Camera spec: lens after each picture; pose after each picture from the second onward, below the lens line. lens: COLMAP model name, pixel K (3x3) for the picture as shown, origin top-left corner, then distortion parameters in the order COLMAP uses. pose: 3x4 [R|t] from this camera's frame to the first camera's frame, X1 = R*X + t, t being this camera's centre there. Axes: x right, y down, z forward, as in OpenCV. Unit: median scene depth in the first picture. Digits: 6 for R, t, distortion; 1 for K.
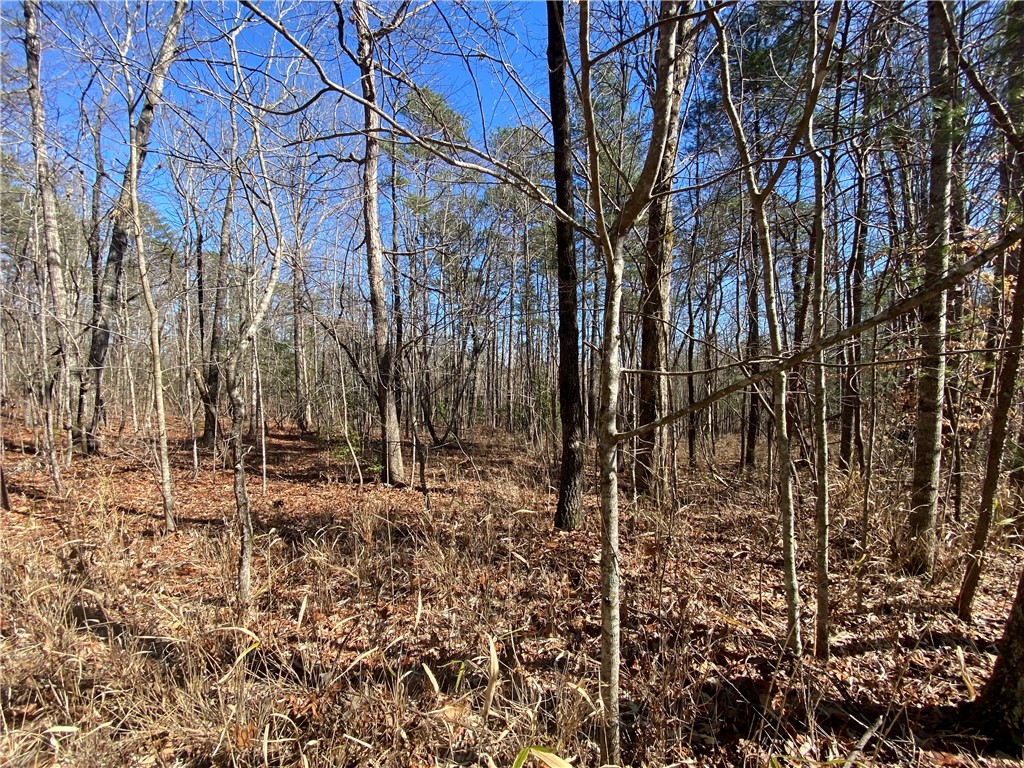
lens RADIAL K [[417.0, 0, 512.0], [0, 417.0, 384.0], [0, 0, 1]] dist [0.019198, -0.021310]
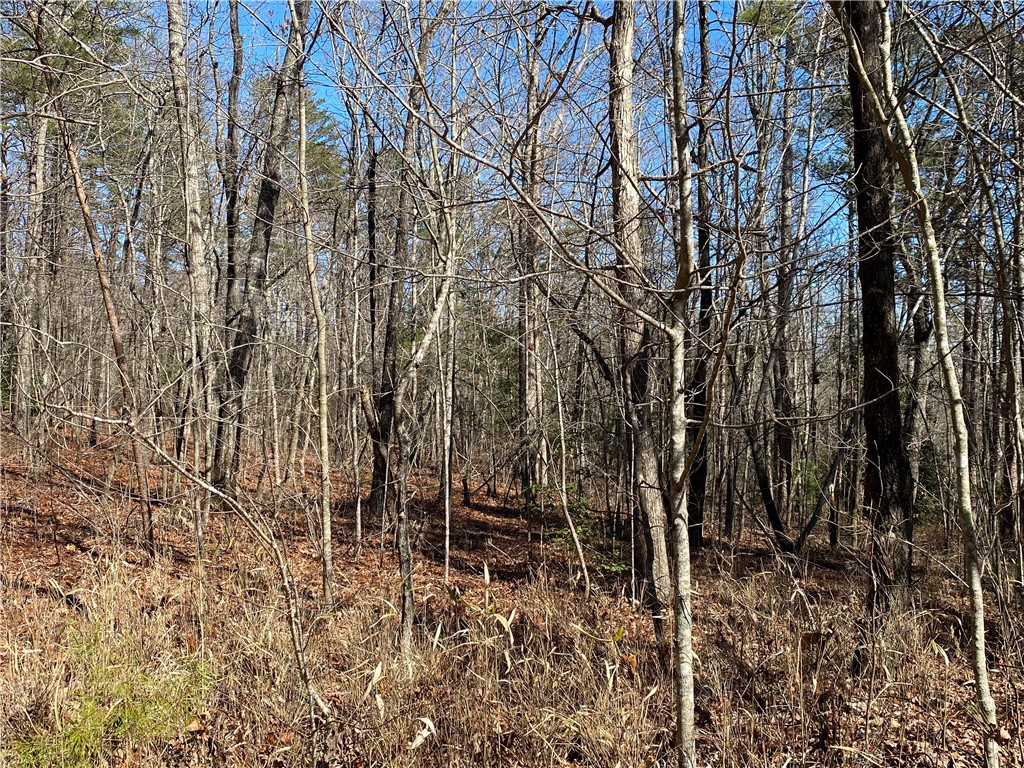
lens RADIAL K [[1015.8, 0, 512.0], [0, 1015.8, 384.0], [0, 0, 1]] dist [0.114138, -0.002090]
pose [[0.877731, 0.009539, -0.479058, 0.198985], [-0.022650, 0.999510, -0.021596, -0.011048], [0.478617, 0.029806, 0.877518, -0.268797]]
